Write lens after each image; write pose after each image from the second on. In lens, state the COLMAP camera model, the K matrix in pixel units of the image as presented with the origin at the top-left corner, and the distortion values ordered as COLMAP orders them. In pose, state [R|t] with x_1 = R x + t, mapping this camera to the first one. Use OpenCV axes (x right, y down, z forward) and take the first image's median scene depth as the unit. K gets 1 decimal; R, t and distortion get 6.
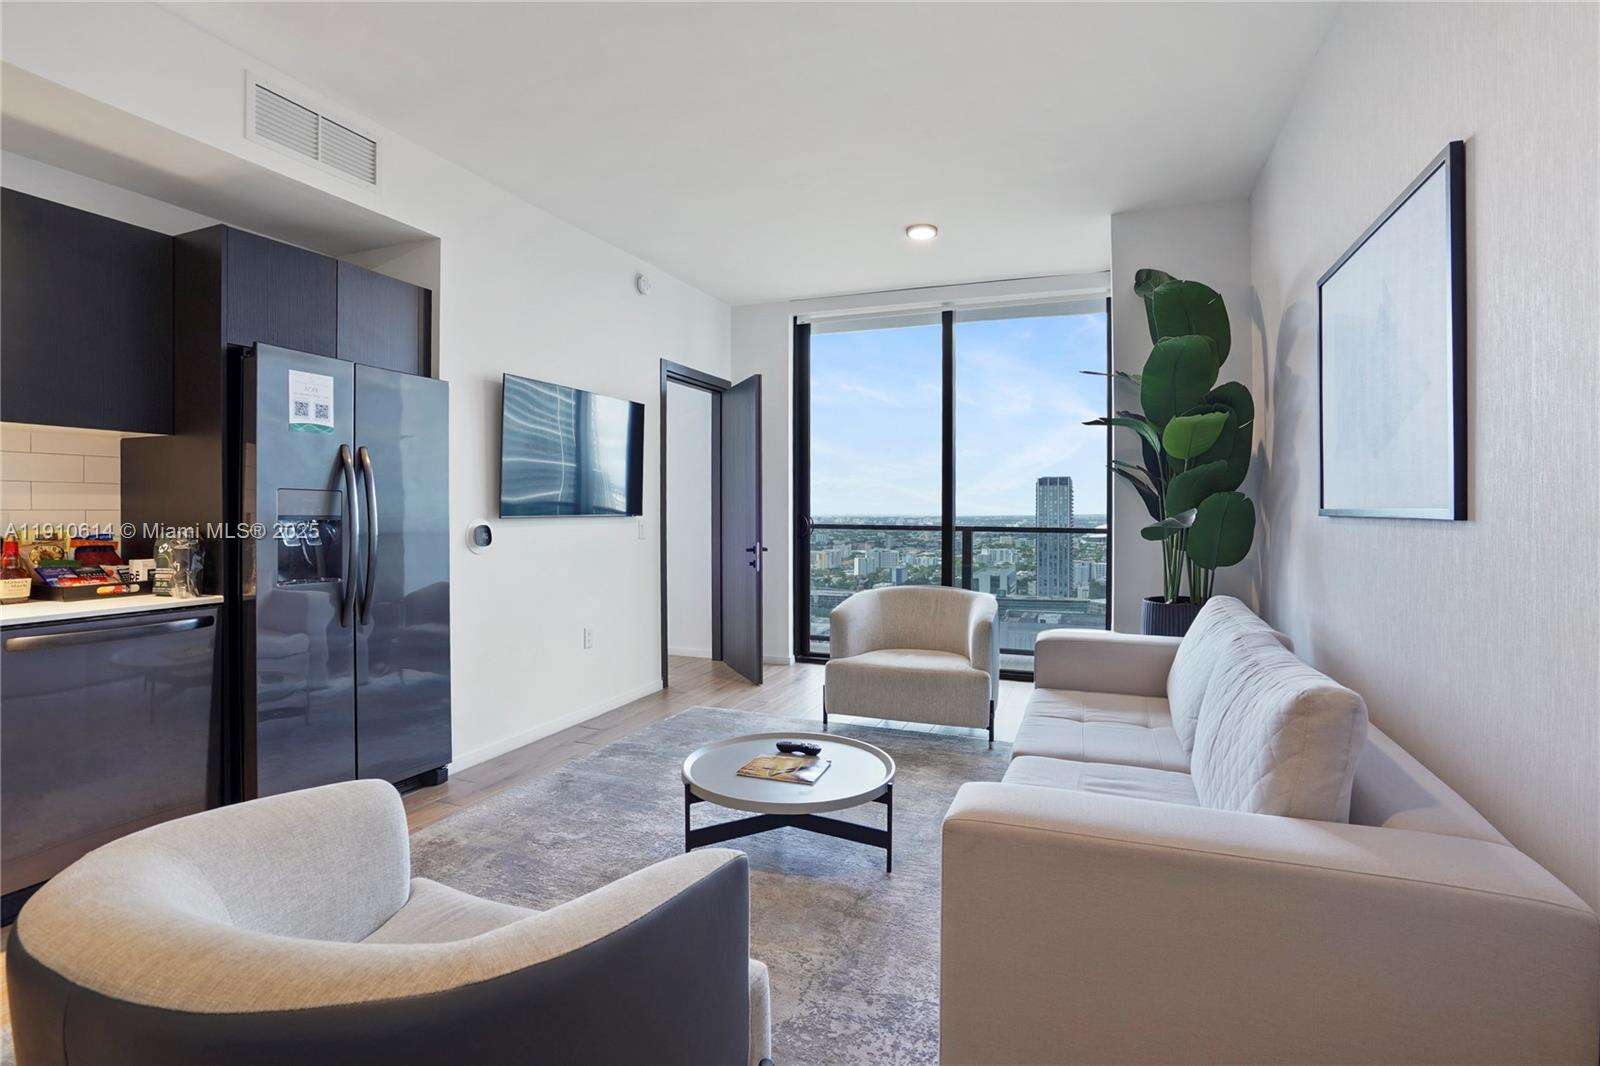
lens RADIAL K [[752.6, 0, 832.8], [0, 752.6, 501.0], [0, 0, 1]] dist [-0.012696, 0.001977]
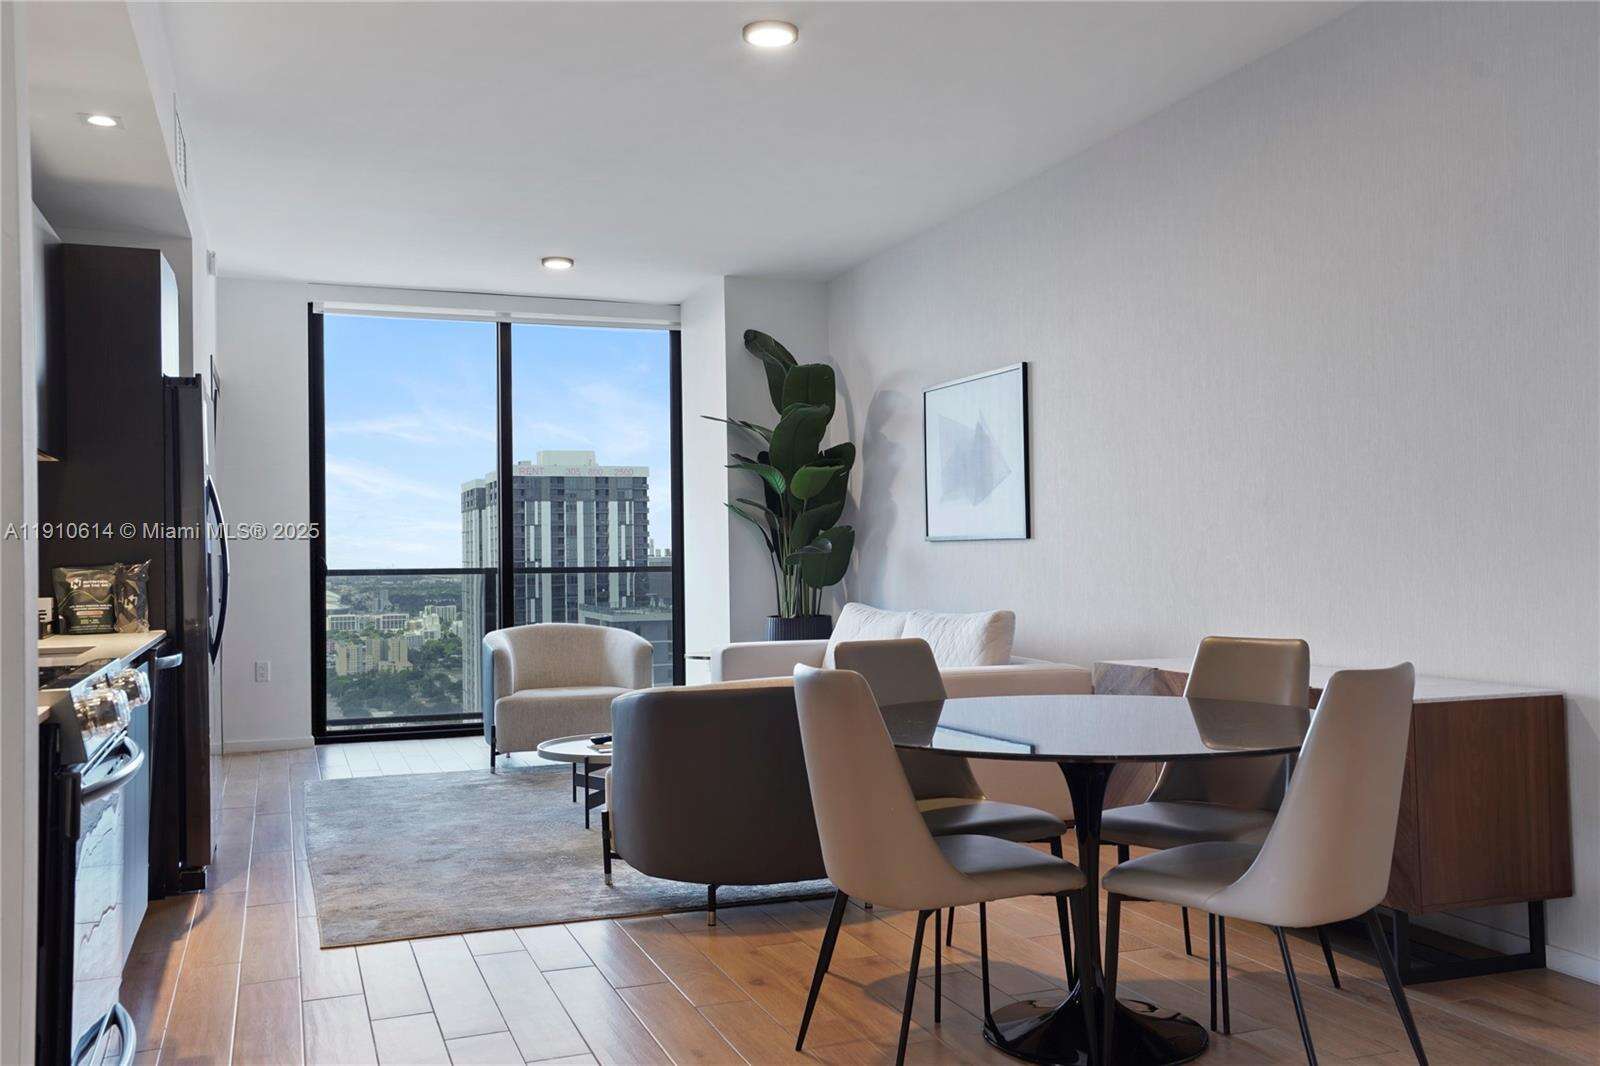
lens RADIAL K [[1427.4, 0, 799.7], [0, 1427.4, 535.2], [0, 0, 1]] dist [0.008411, 0.000598]
pose [[0.754719, -0.005109, 0.656029, -1.037718], [0.010179, 0.999940, -0.003923, 0.011352], [-0.655970, 0.009639, 0.754726, -0.737311]]
